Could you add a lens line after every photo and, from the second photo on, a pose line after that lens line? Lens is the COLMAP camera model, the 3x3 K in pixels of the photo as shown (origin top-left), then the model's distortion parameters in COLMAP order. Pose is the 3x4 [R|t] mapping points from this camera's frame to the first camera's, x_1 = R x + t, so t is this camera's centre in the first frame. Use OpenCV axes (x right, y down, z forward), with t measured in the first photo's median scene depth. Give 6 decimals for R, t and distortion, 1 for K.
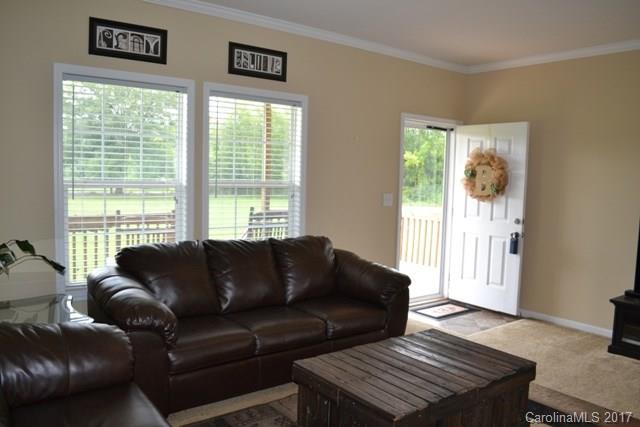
lens RADIAL K [[508.6, 0, 320.0], [0, 508.6, 213.5], [0, 0, 1]] dist [-0.083708, 0.002047]
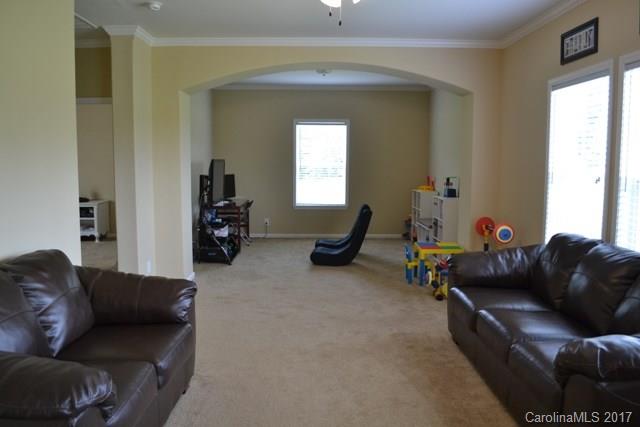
lens RADIAL K [[508.6, 0, 320.0], [0, 508.6, 213.5], [0, 0, 1]] dist [-0.083708, 0.002047]
pose [[-0.592762, 0.055307, -0.803477, 0.743329], [-0.080841, 0.988515, 0.127684, -0.060247], [0.801310, 0.140640, -0.581483, 1.088801]]
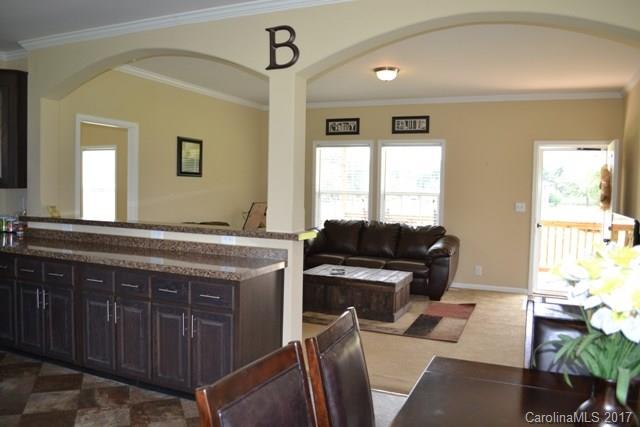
lens RADIAL K [[508.6, 0, 320.0], [0, 508.6, 213.5], [0, 0, 1]] dist [-0.083708, 0.002047]
pose [[0.491206, 0.027424, -0.870612, 1.342381], [-0.077764, 0.996894, -0.012473, 0.060724], [0.867565, 0.073828, 0.491813, -0.132399]]
